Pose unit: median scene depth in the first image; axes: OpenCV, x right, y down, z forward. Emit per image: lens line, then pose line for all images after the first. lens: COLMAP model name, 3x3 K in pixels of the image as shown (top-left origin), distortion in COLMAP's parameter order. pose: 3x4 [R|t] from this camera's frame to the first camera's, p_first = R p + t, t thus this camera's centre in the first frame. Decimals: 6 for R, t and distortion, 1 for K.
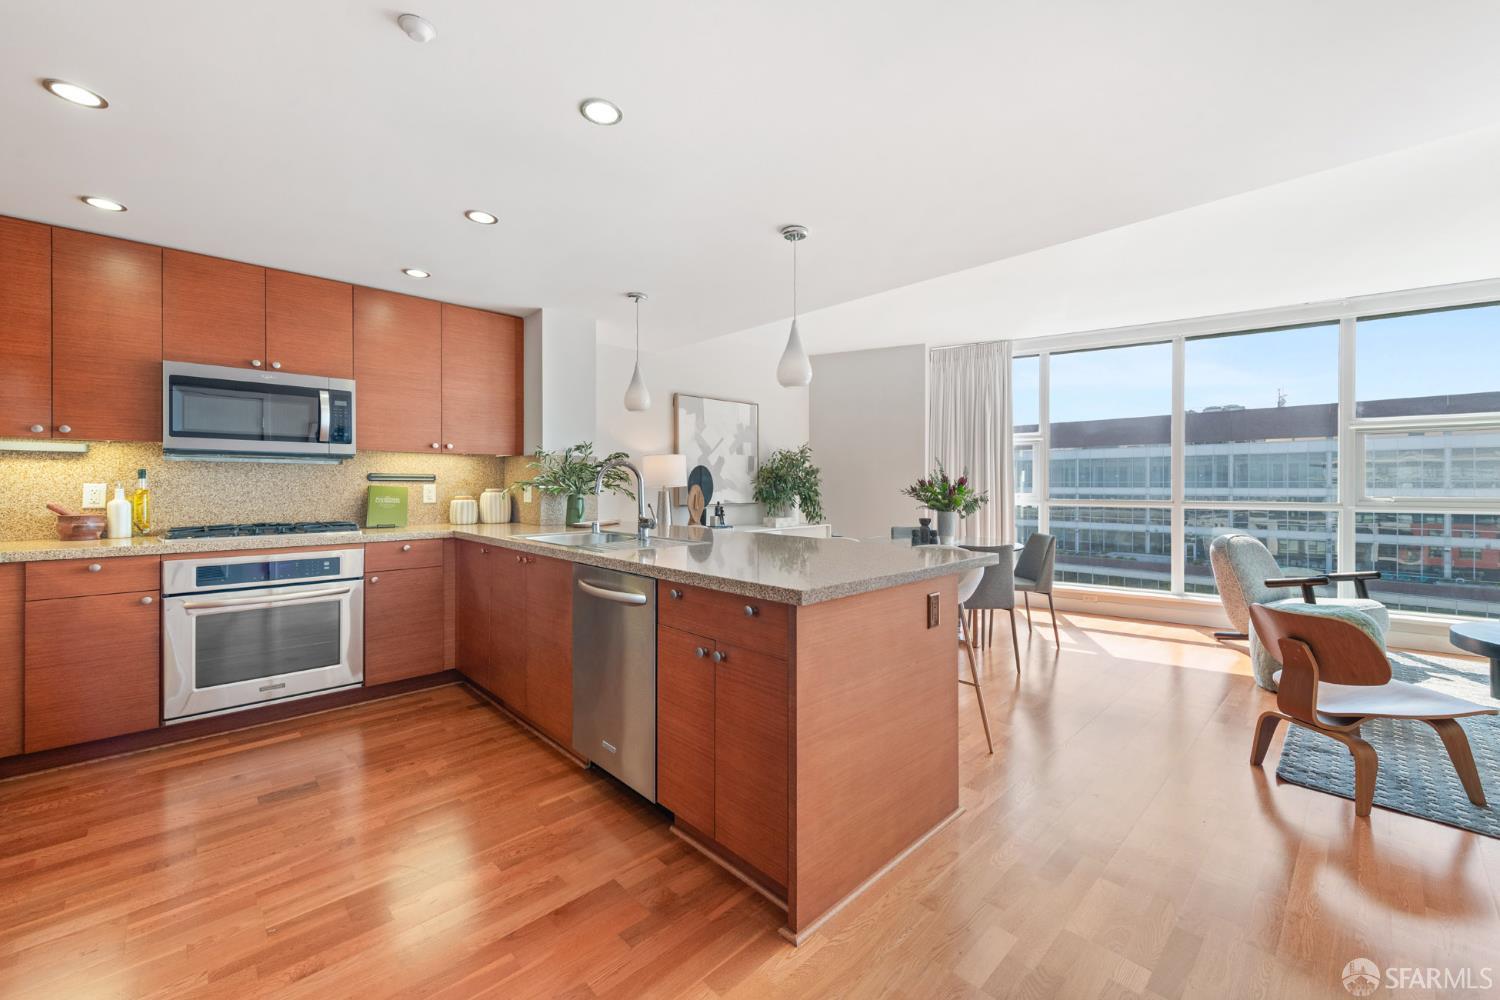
lens RADIAL K [[595.3, 0, 743.8], [0, 595.3, 487.0], [0, 0, 1]] dist [0.015517, 0.000440]
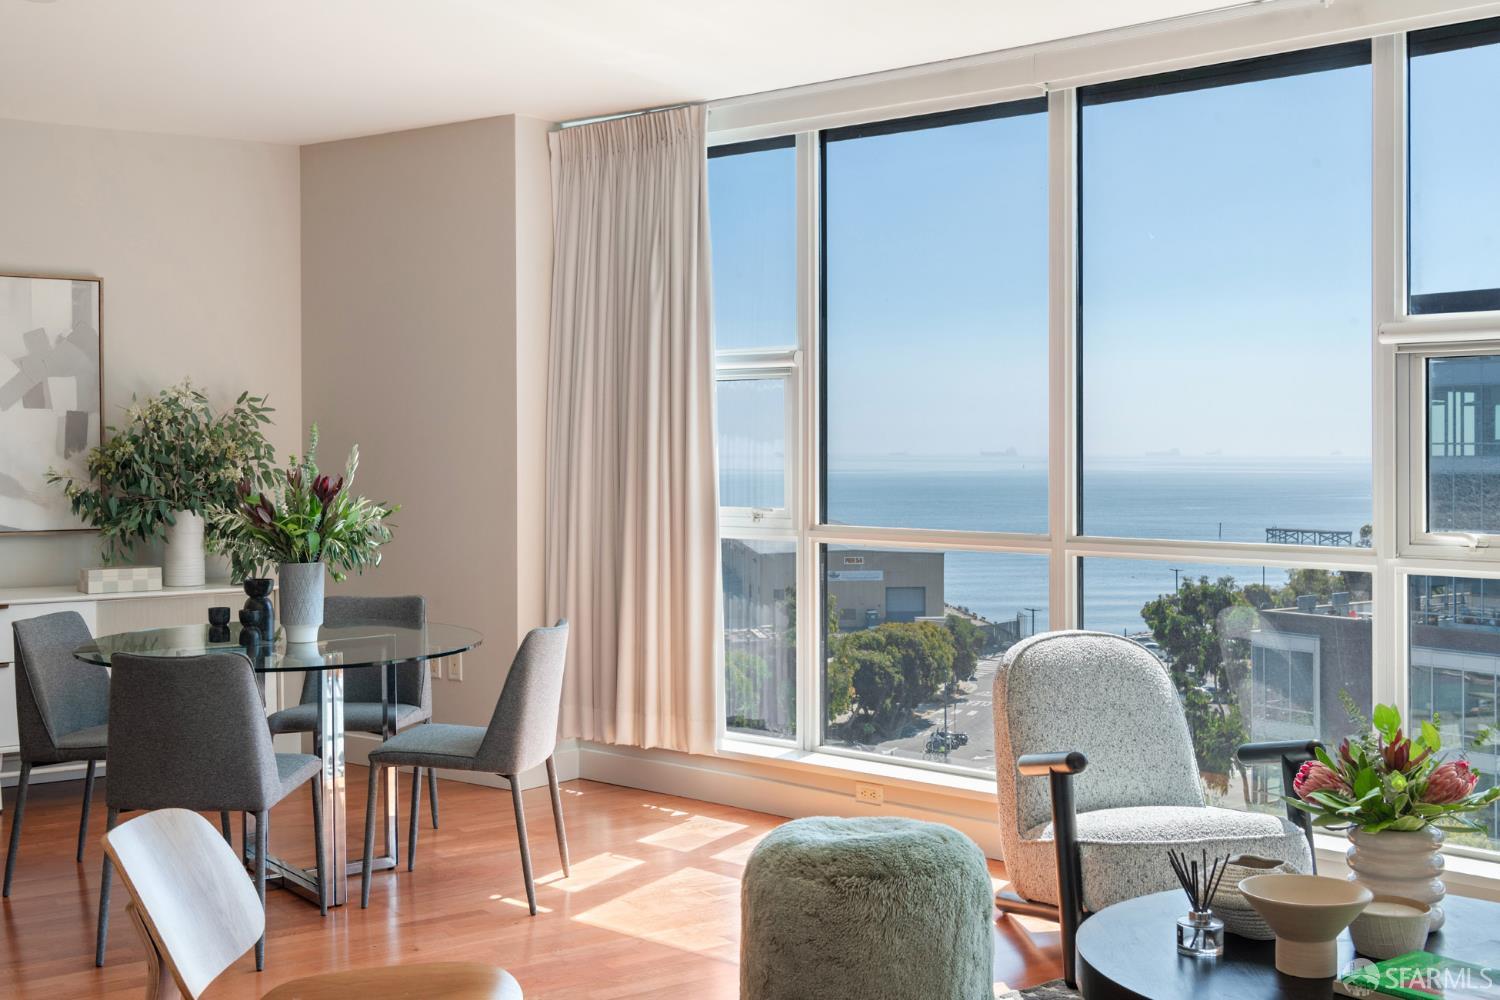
lens RADIAL K [[1714.4, 0, 726.9], [0, 1714.4, 398.0], [0, 0, 1]] dist [-0.007347, 0.000000]
pose [[0.990592, -0.005981, -0.136721, 0.620443], [0.001488, 0.999456, -0.032937, -0.023619], [0.136843, 0.032424, 0.990062, -0.067401]]
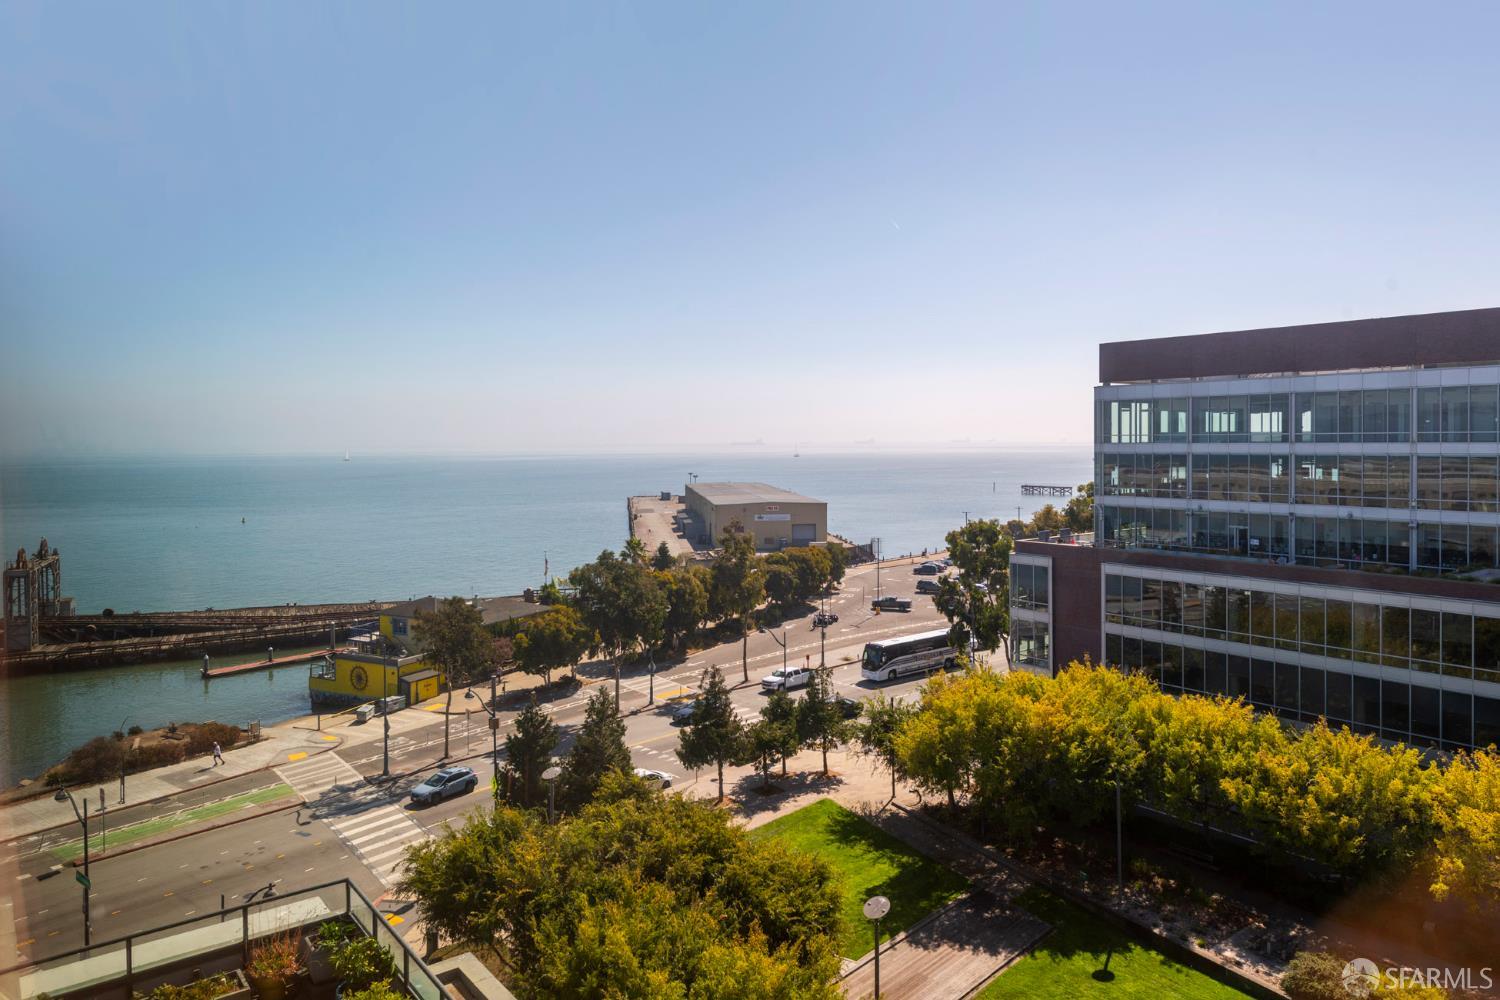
lens RADIAL K [[1004.5, 0, 750.9], [0, 1004.5, 446.4], [0, 0, 1]] dist [0.017578, -0.021750]
pose [[0.995263, -0.007106, -0.096958, 0.830716], [0.007440, 0.999968, 0.003079, -0.035318], [0.096933, -0.003786, 0.995284, 0.904397]]
